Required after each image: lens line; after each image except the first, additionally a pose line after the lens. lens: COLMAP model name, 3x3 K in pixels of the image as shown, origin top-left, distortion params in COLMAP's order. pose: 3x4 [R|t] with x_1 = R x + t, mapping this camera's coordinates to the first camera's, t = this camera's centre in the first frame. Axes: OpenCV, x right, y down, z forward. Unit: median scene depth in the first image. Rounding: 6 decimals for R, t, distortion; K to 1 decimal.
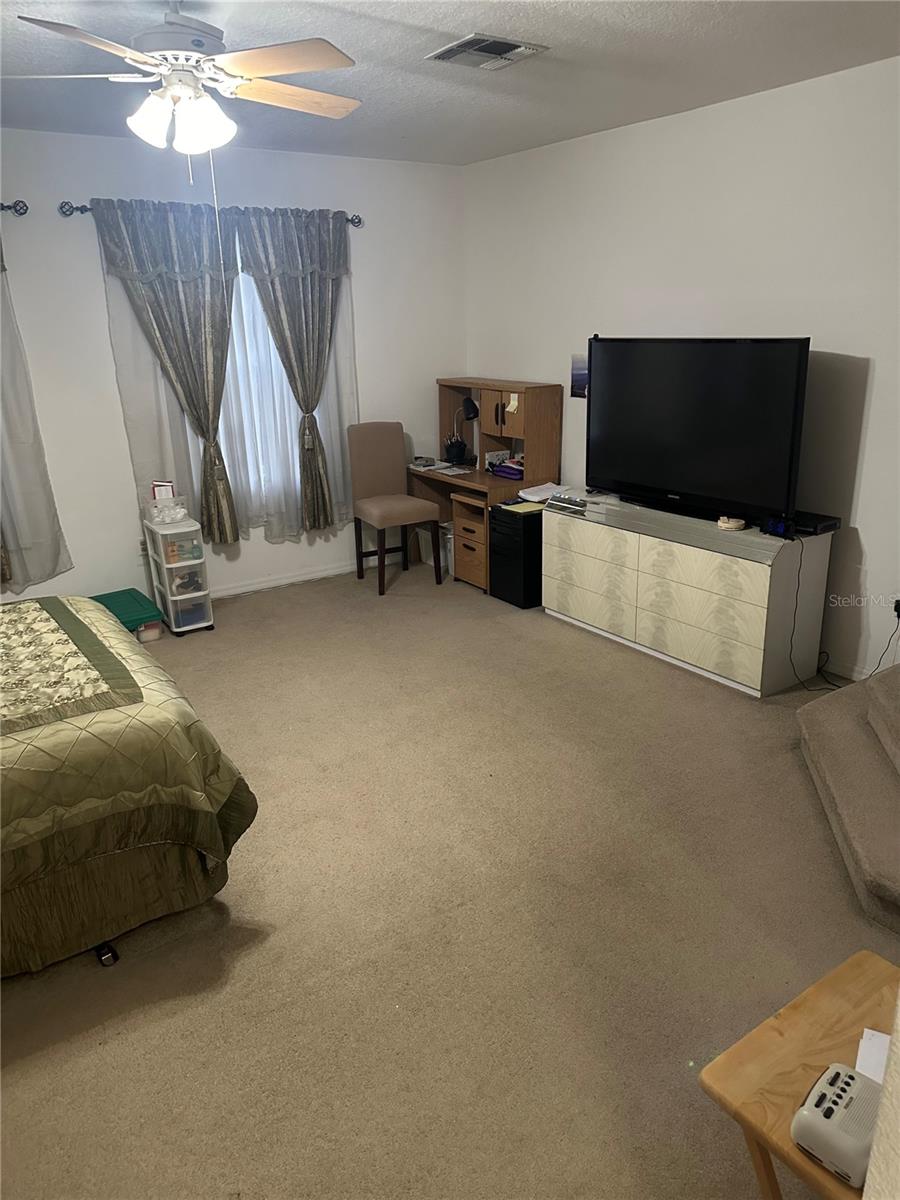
lens RADIAL K [[827.0, 0, 445.0], [0, 827.0, 598.2], [0, 0, 1]] dist [0.085360, -0.112548]
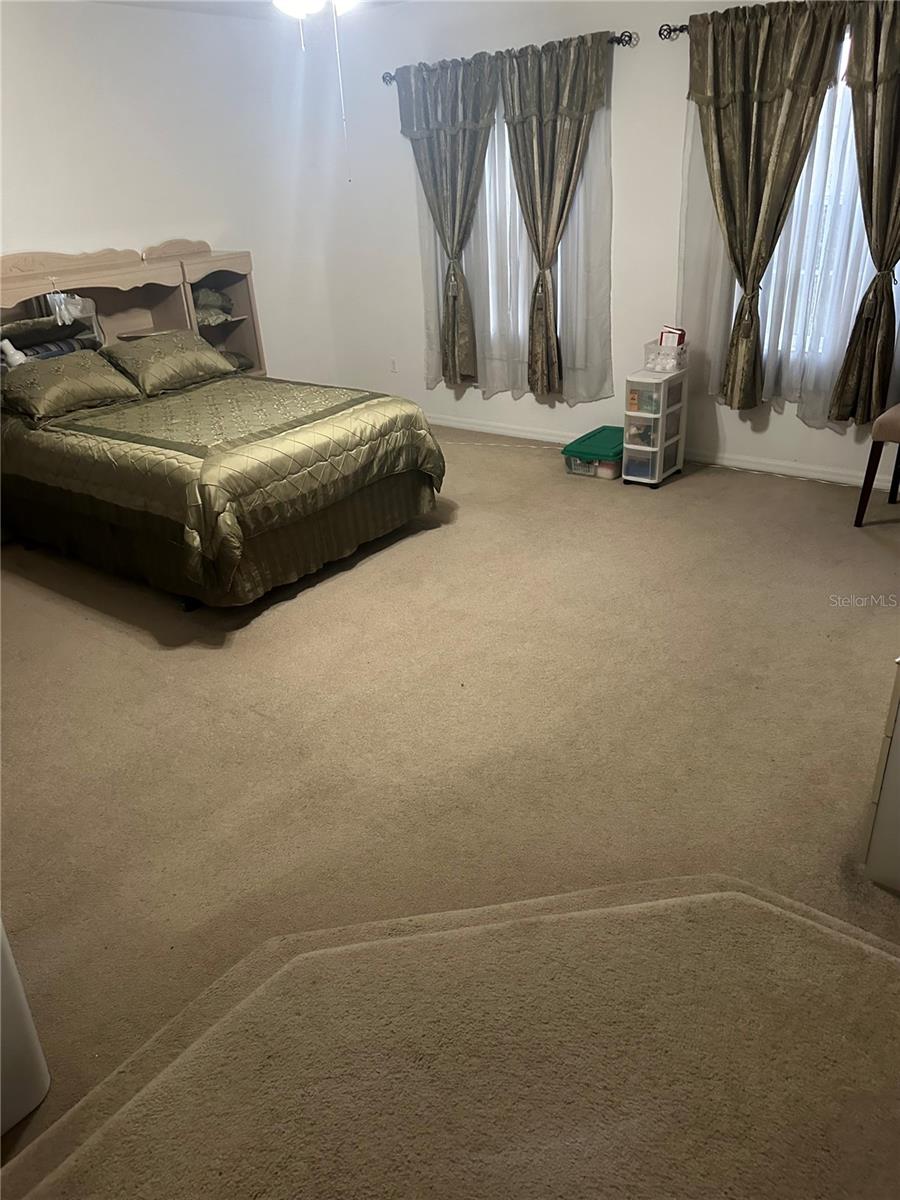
lens RADIAL K [[866.8, 0, 447.9], [0, 866.8, 585.9], [0, 0, 1]] dist [0.078255, -0.081189]
pose [[0.326516, 0.415877, -0.848784, 0.588512], [-0.257747, 0.903145, 0.343360, -0.156321], [0.909370, 0.106659, 0.402082, 0.396296]]
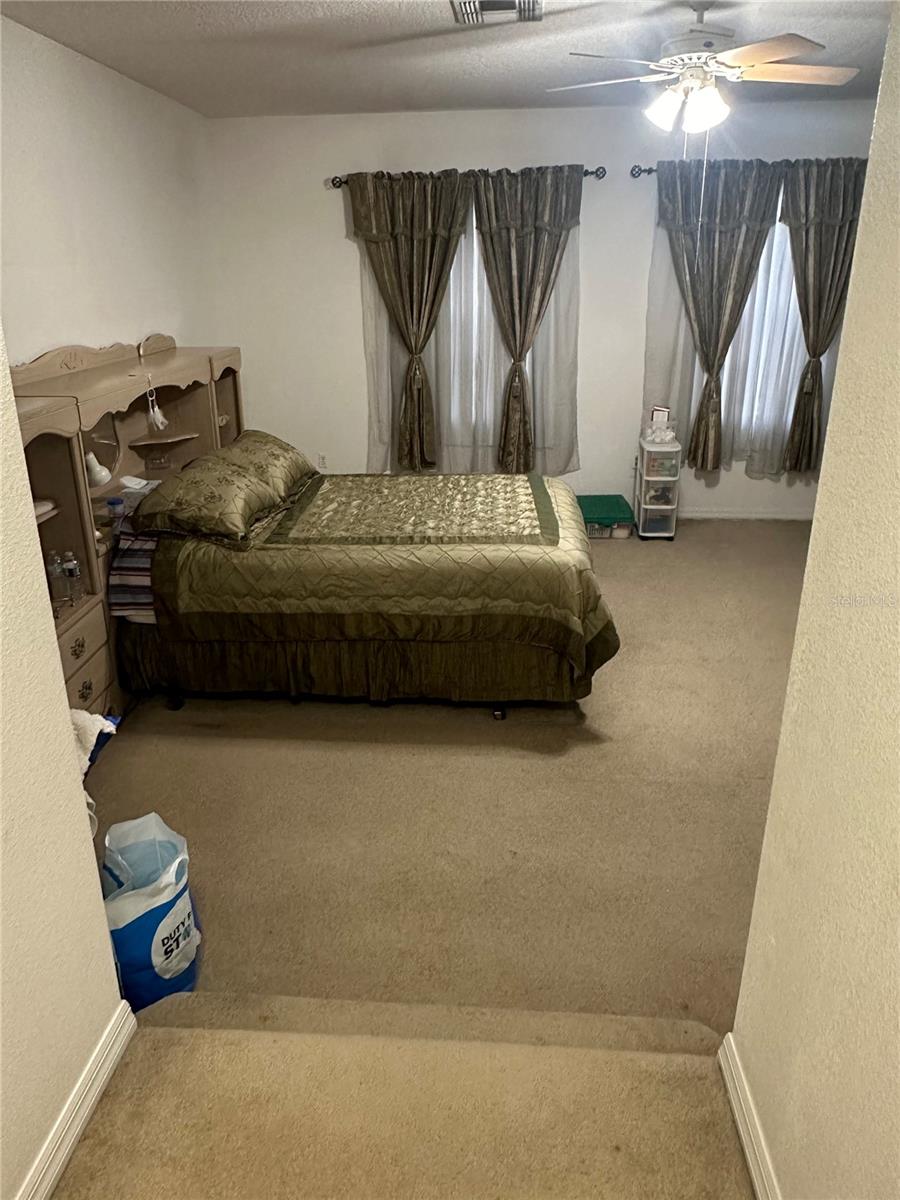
lens RADIAL K [[834.5, 0, 450.0], [0, 834.5, 600.0], [0, 0, 1]] dist [-0.013532, 0.005921]
pose [[0.792435, 0.240847, -0.560392, 0.147054], [-0.205516, 0.970448, 0.126468, 0.036247], [0.574291, 0.014952, 0.818515, -0.116037]]
